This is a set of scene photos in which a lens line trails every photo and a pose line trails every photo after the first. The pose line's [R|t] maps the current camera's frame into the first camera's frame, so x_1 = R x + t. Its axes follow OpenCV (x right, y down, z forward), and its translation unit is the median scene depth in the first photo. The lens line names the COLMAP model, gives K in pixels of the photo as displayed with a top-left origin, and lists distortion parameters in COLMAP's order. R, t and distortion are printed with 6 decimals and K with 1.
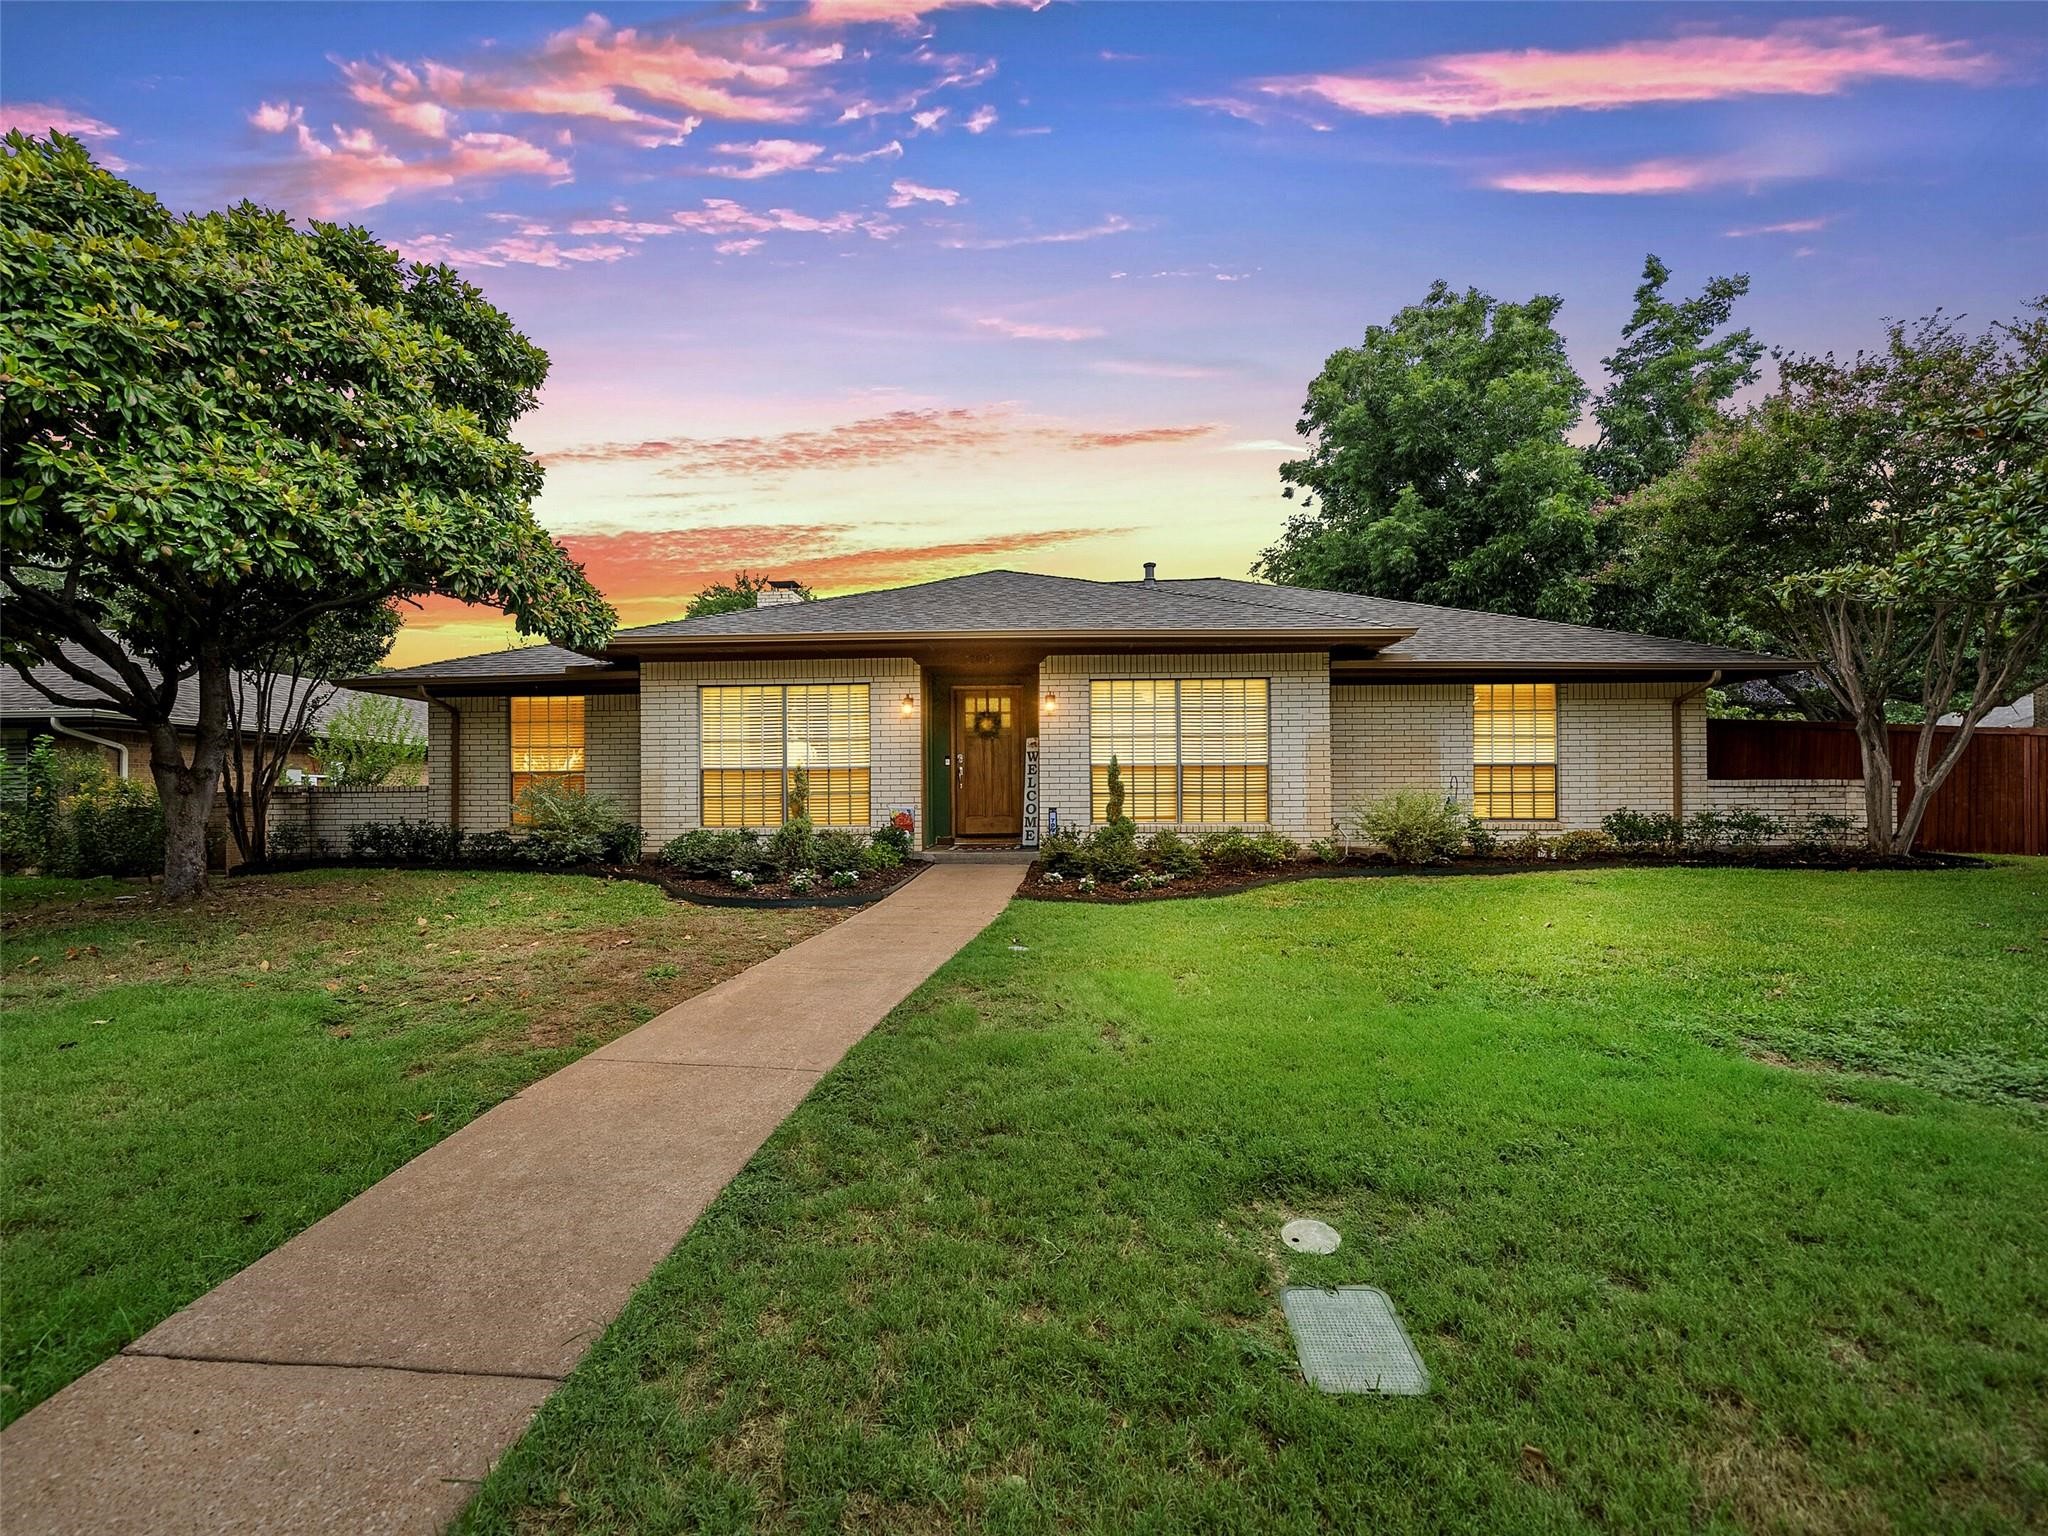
lens RADIAL K [[823.4, 0, 1024.0], [0, 823.4, 768.0], [0, 0, 1]] dist [-0.000214, -0.000016]
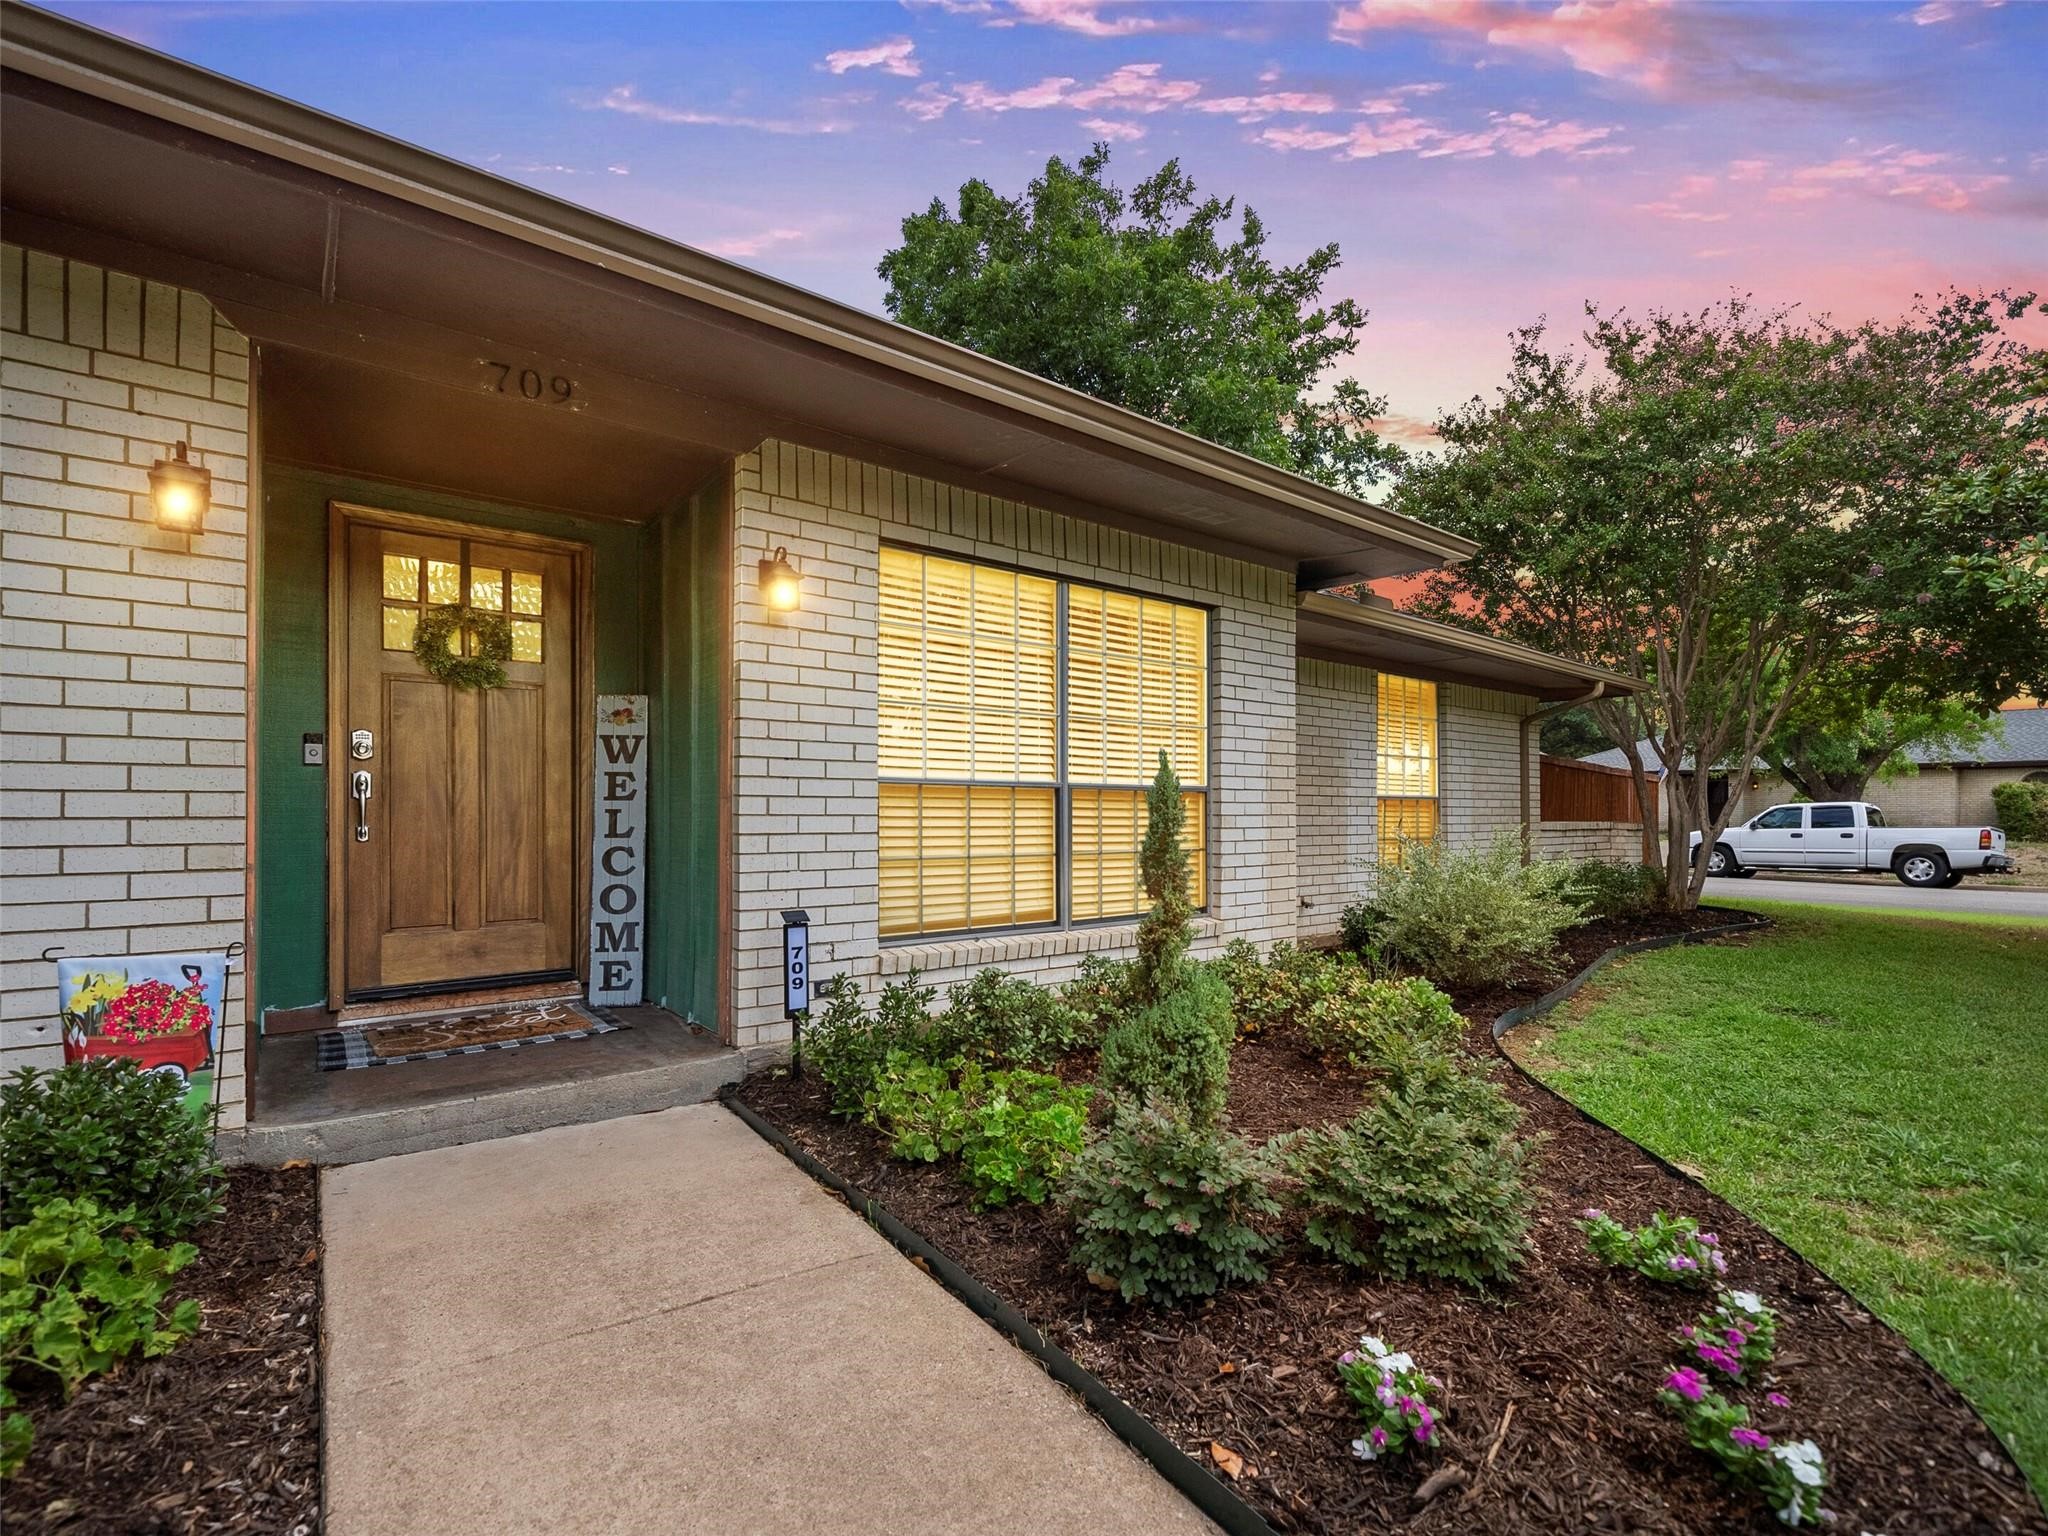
lens RADIAL K [[914.7, 0, 1020.8], [0, 914.7, 790.7], [0, 0, 1]] dist [0.011459, 0.000264]
pose [[0.763613, 0.021954, 0.645301, -0.125107], [-0.028731, 0.999587, -0.000009, -0.001209], [-0.645035, -0.018533, 0.763928, 0.652425]]
